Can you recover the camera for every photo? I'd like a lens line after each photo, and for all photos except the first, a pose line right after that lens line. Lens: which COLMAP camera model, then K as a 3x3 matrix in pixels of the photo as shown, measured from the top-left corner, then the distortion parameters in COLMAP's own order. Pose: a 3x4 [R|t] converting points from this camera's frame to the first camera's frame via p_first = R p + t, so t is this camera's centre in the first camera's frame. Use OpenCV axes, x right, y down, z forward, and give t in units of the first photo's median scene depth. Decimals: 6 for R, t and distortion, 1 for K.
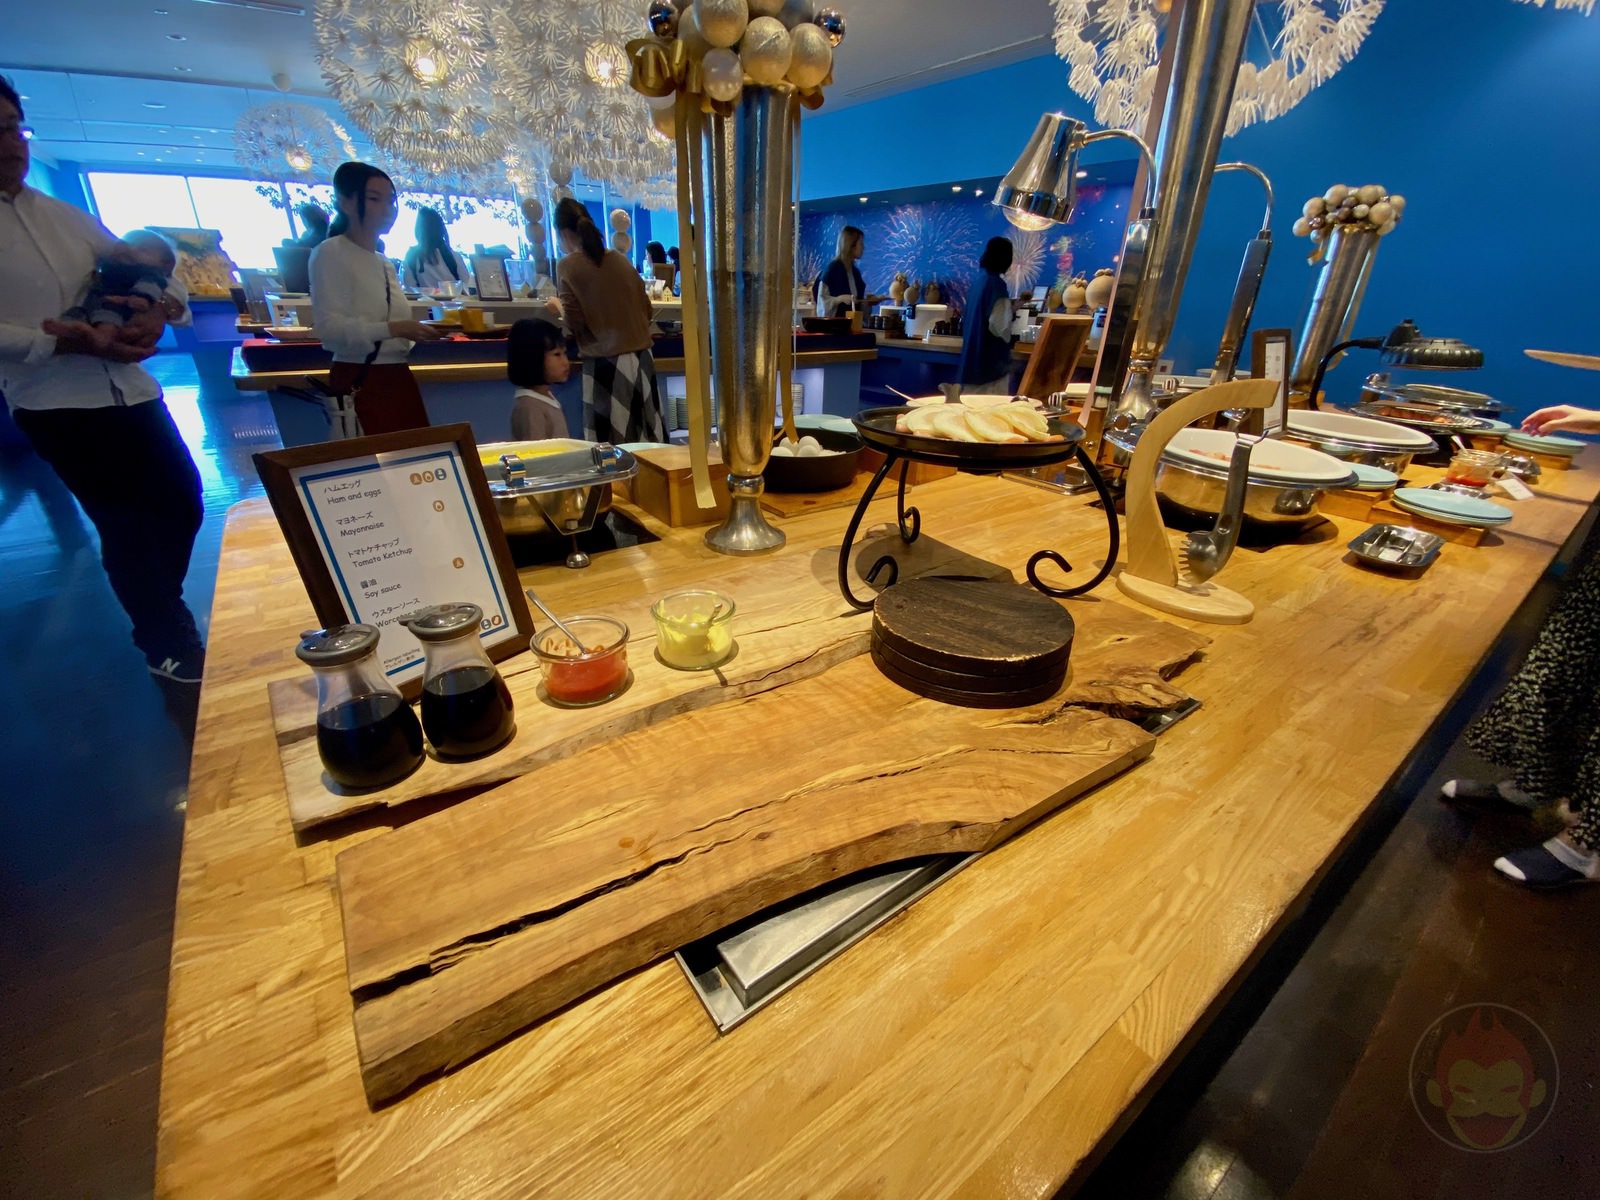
lens RADIAL K [[656.8, 0, 791.7], [0, 656.8, 600.1], [0, 0, 1]] dist [-0.022051, -0.000687]
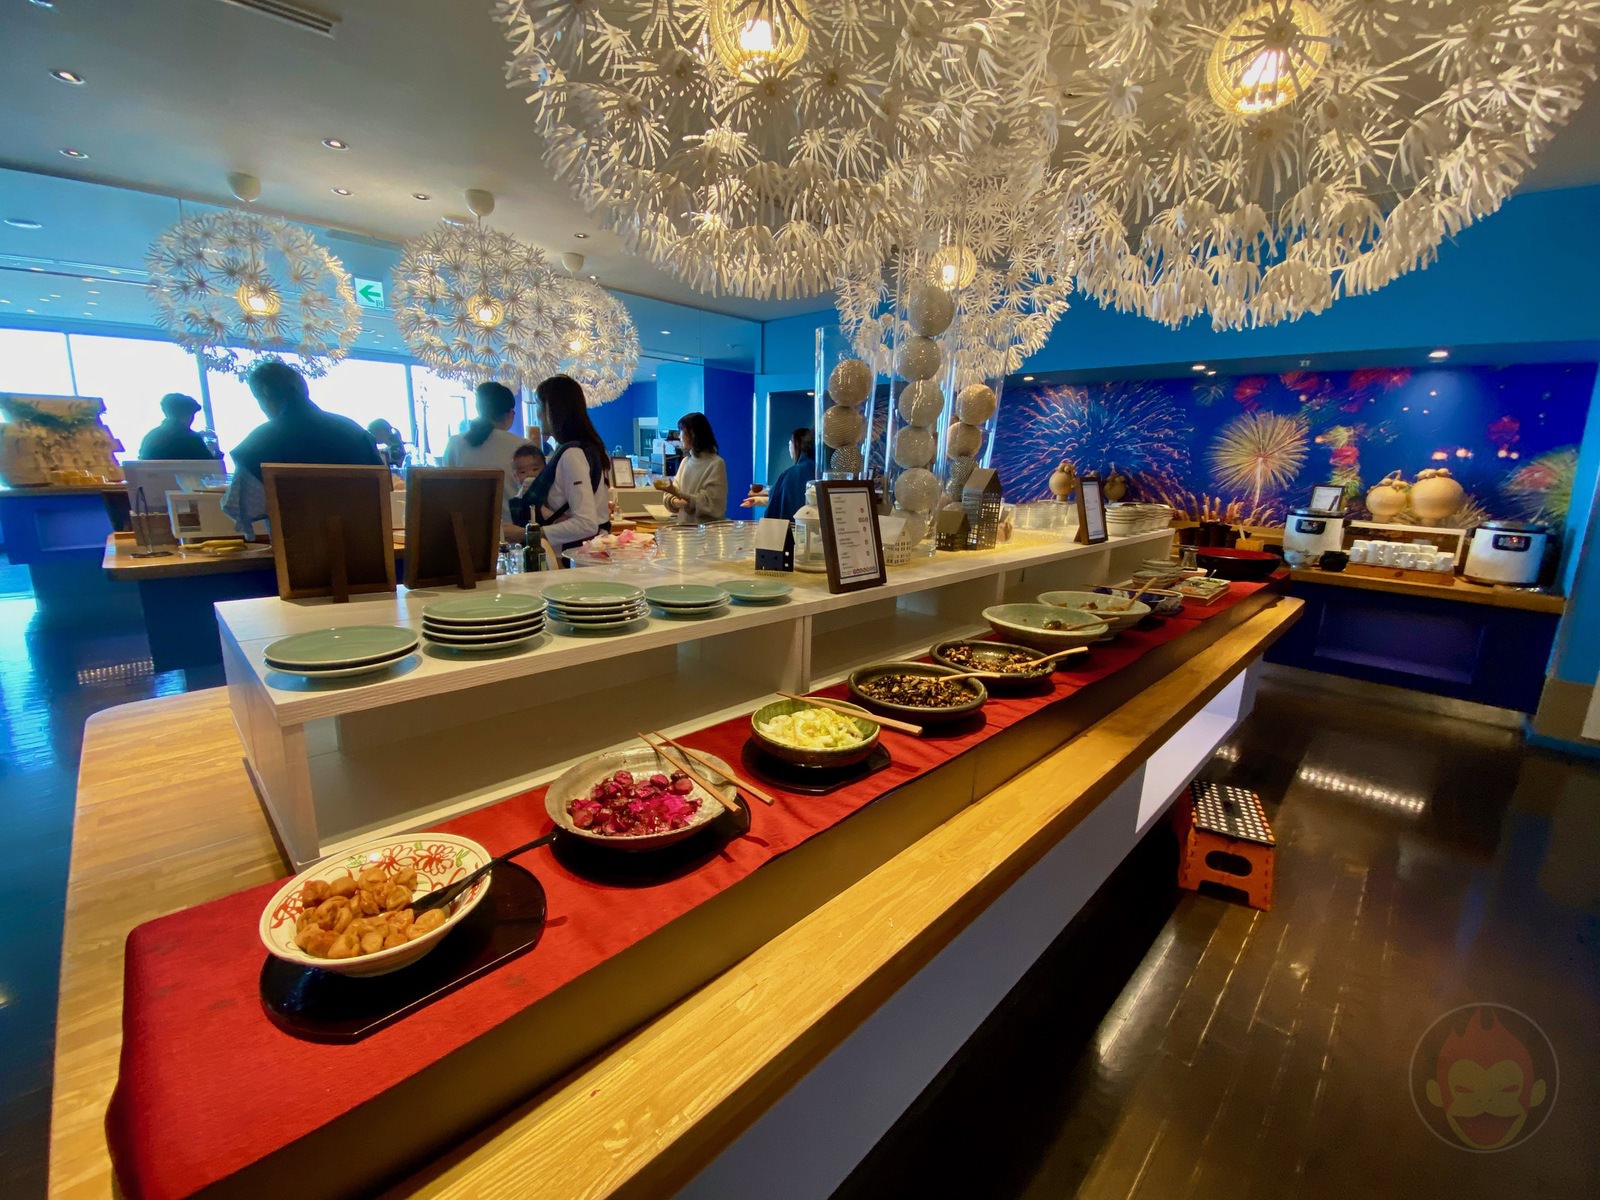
lens RADIAL K [[656.8, 0, 805.1], [0, 656.8, 599.7], [0, 0, 1]] dist [-0.022051, -0.000687]
pose [[0.989213, -0.032467, 0.142843, -0.288827], [0.063685, 0.973471, -0.219771, -0.197212], [-0.131918, 0.226497, 0.965037, 0.332007]]
